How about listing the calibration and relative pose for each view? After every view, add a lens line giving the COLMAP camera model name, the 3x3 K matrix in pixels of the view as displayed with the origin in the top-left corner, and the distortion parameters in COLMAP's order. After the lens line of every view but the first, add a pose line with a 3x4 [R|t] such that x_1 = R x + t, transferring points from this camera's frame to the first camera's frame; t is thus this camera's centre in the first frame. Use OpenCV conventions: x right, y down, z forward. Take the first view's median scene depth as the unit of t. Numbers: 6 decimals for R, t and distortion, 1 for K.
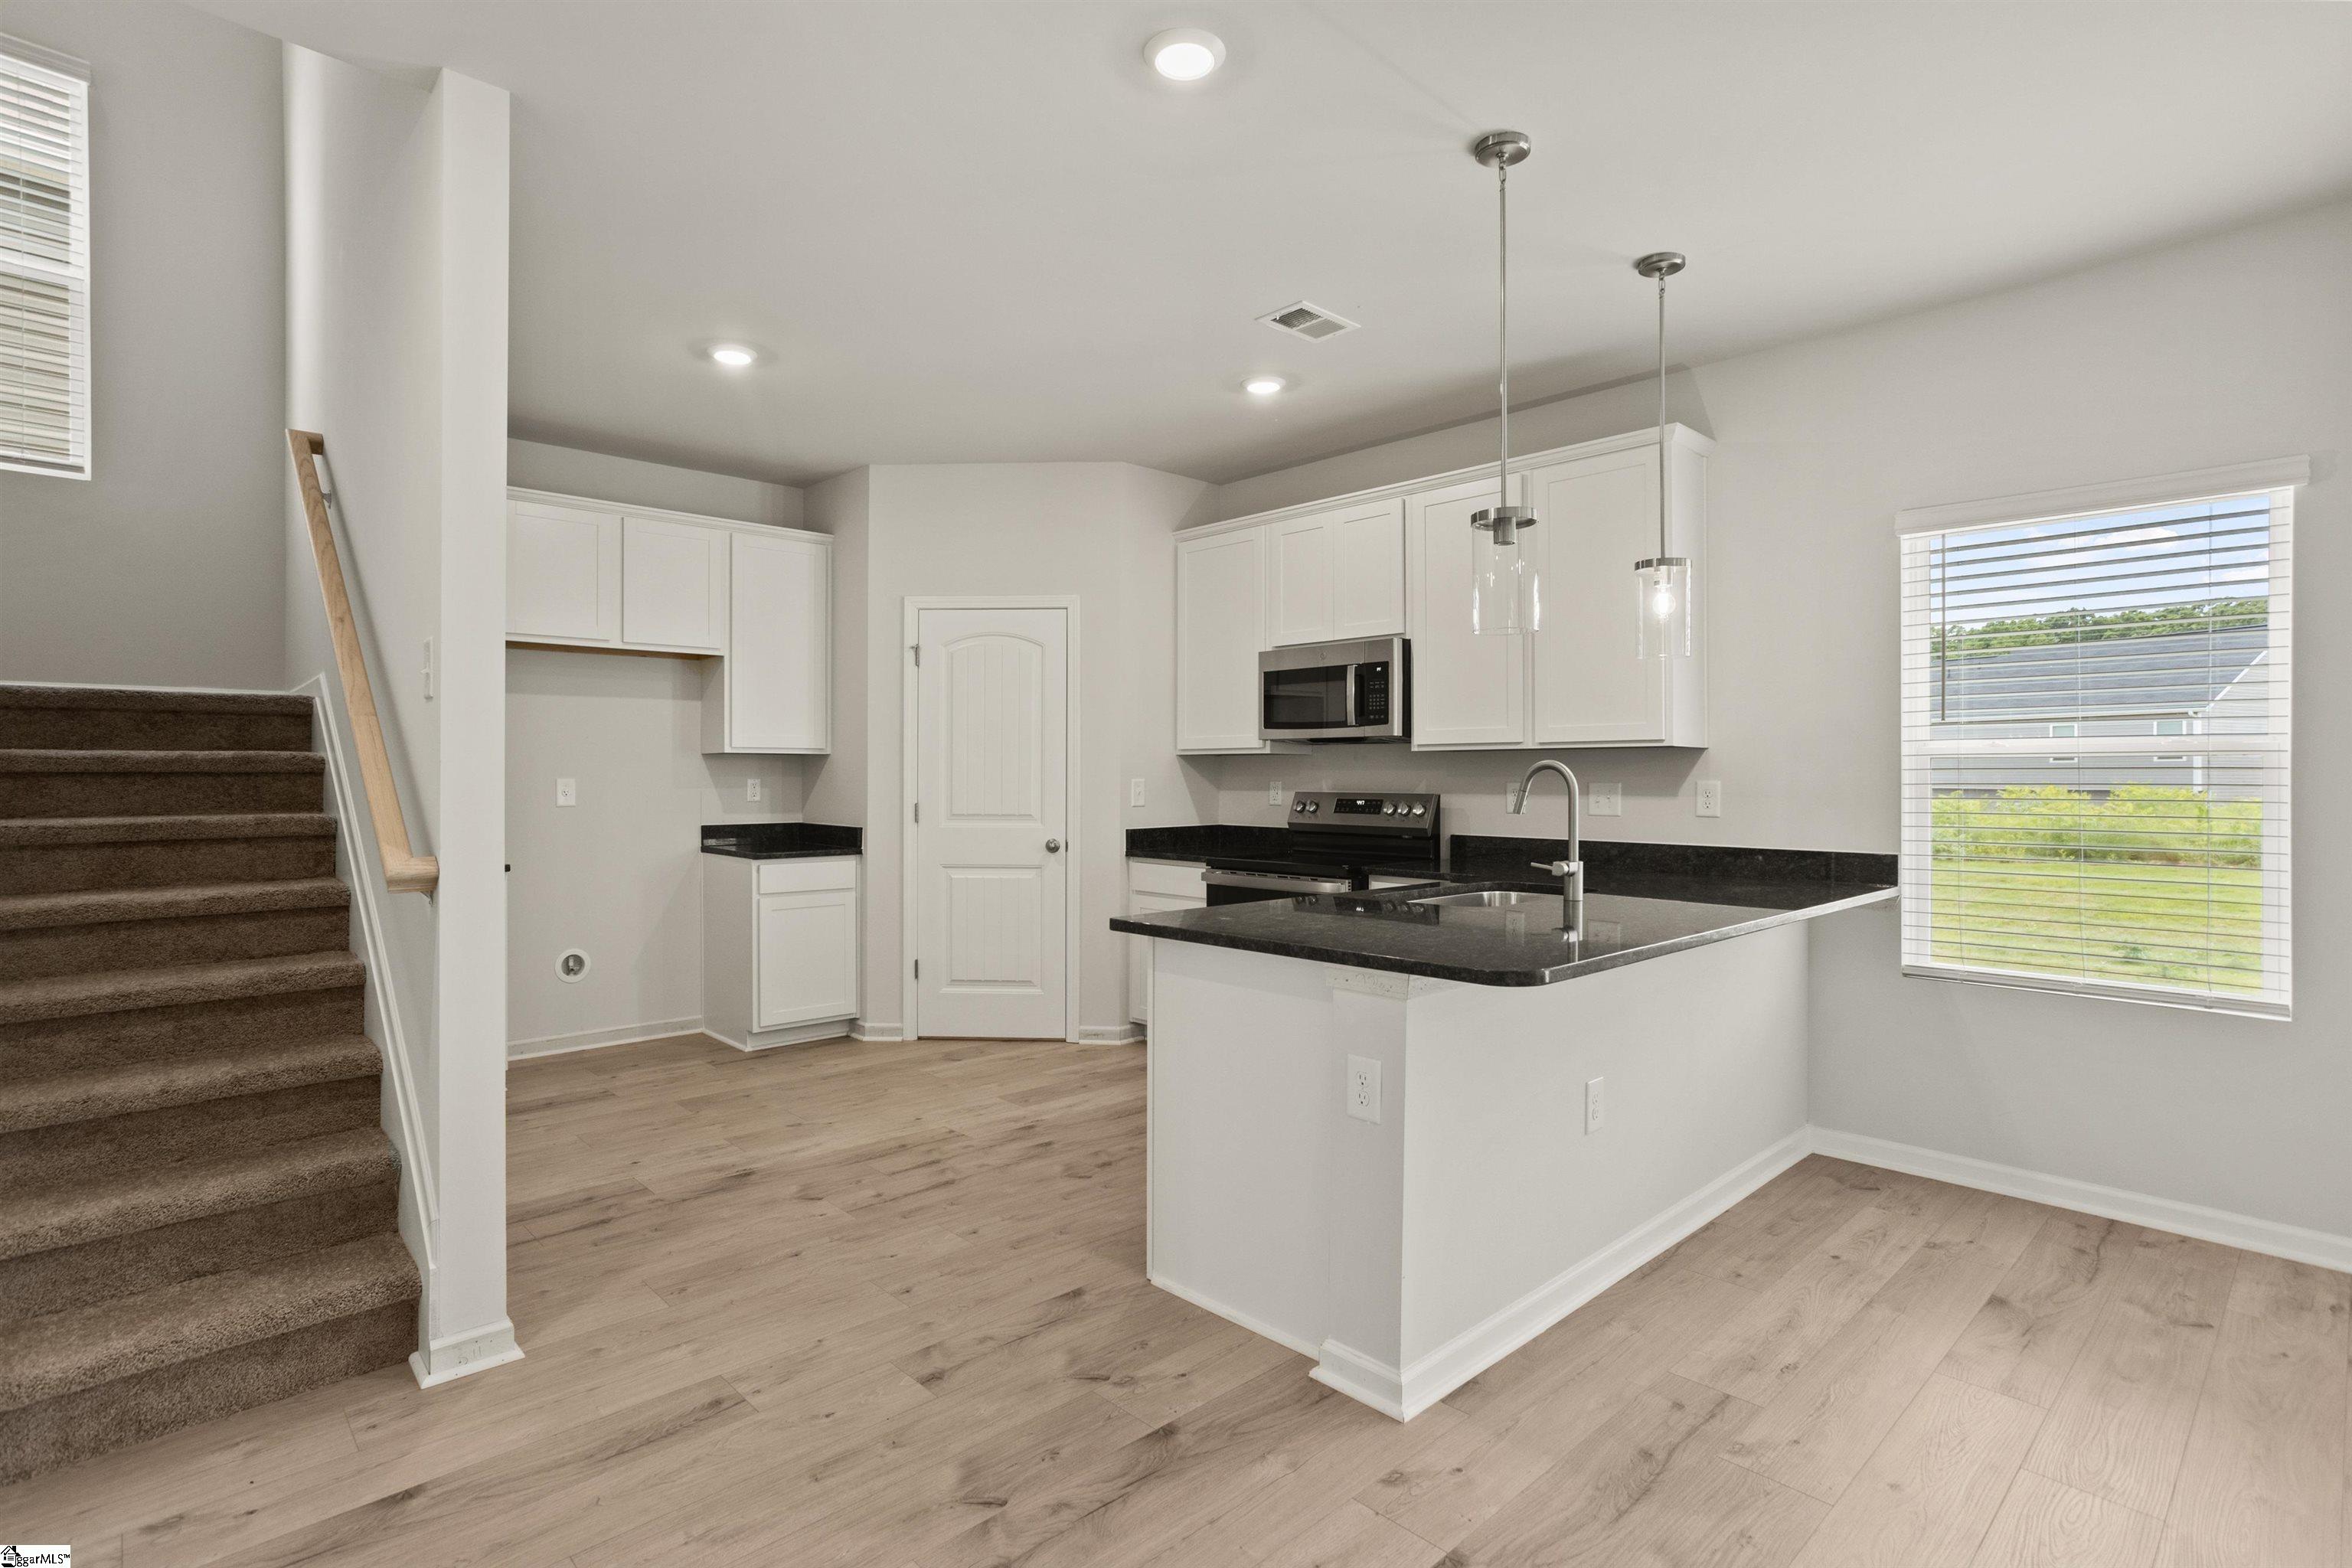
lens RADIAL K [[1138.5, 0, 1167.0], [0, 1138.5, 773.2], [0, 0, 1]] dist [-0.023276, 0.016747]
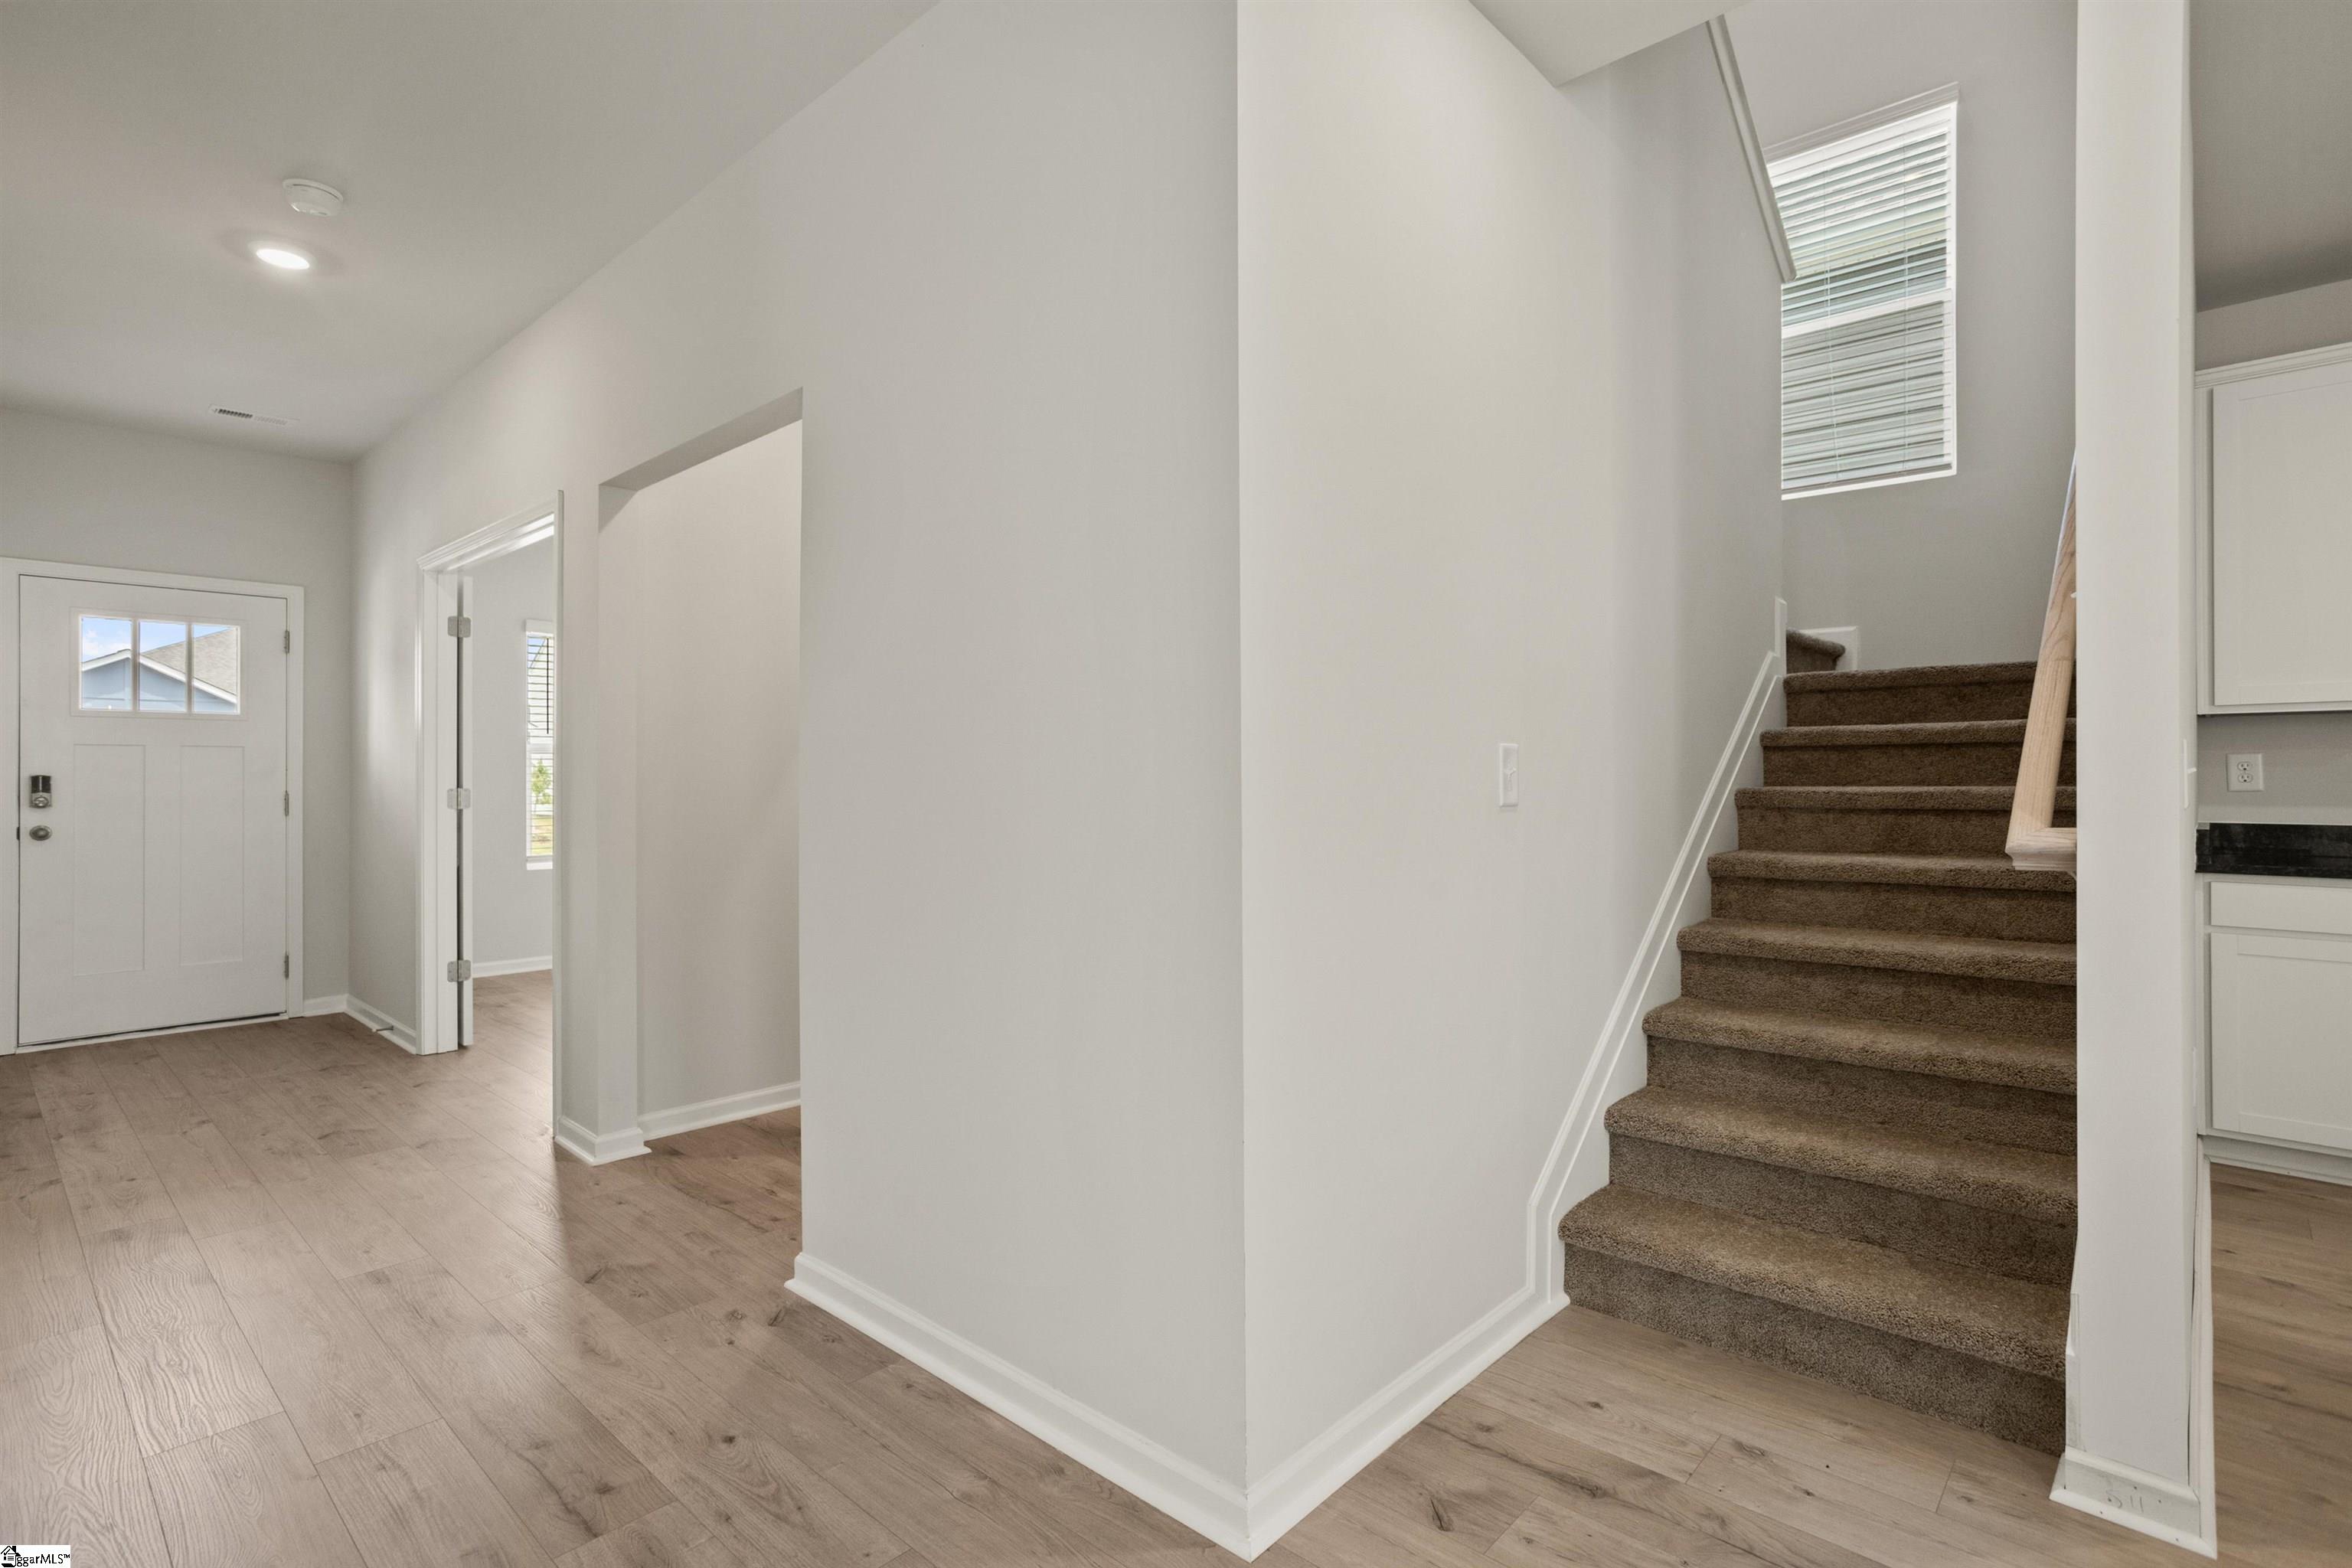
lens RADIAL K [[1138.5, 0, 1160.8], [0, 1138.5, 765.1], [0, 0, 1]] dist [-0.023276, 0.016747]
pose [[0.061660, -0.007463, -0.998069, 0.063164], [0.006072, 0.999956, -0.007102, 0.018875], [0.998079, -0.005622, 0.061703, 0.205273]]
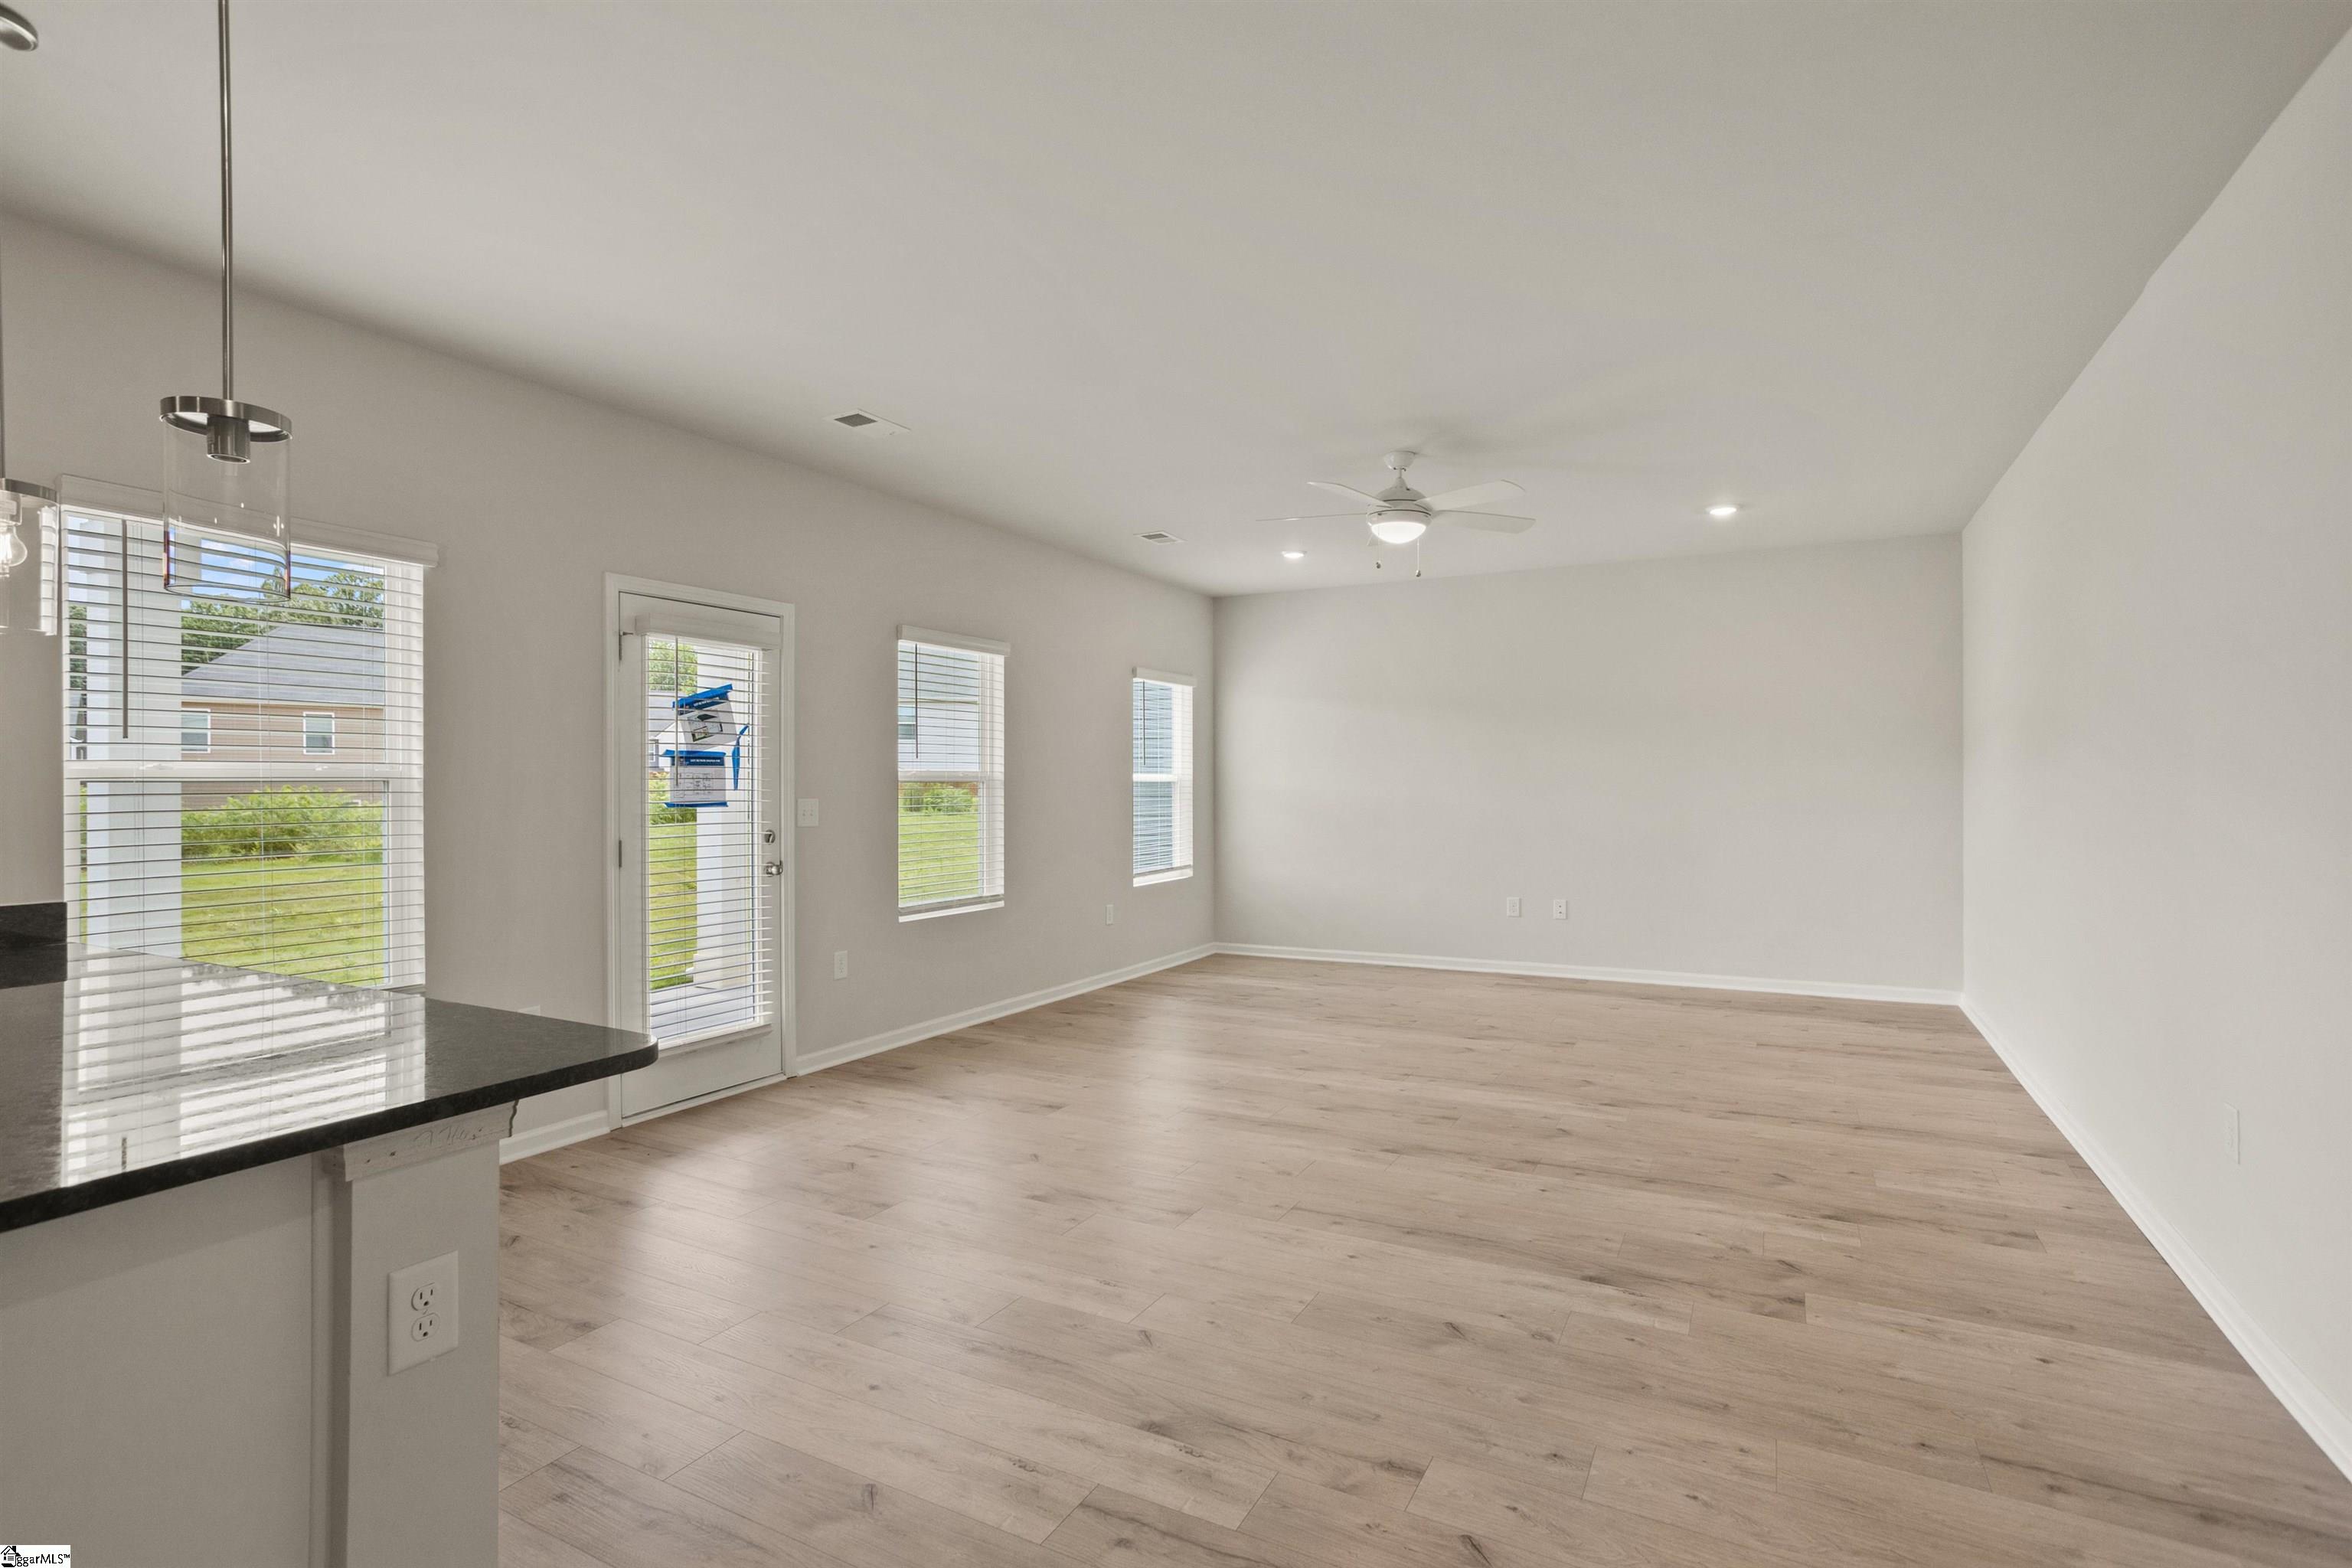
lens RADIAL K [[1138.5, 0, 1137.1], [0, 1138.5, 791.7], [0, 0, 1]] dist [-0.023276, 0.016747]
pose [[-0.291402, -0.006458, 0.956579, -0.339698], [0.000229, 0.999977, 0.006821, -0.011720], [-0.956601, 0.002206, -0.291394, 0.505614]]
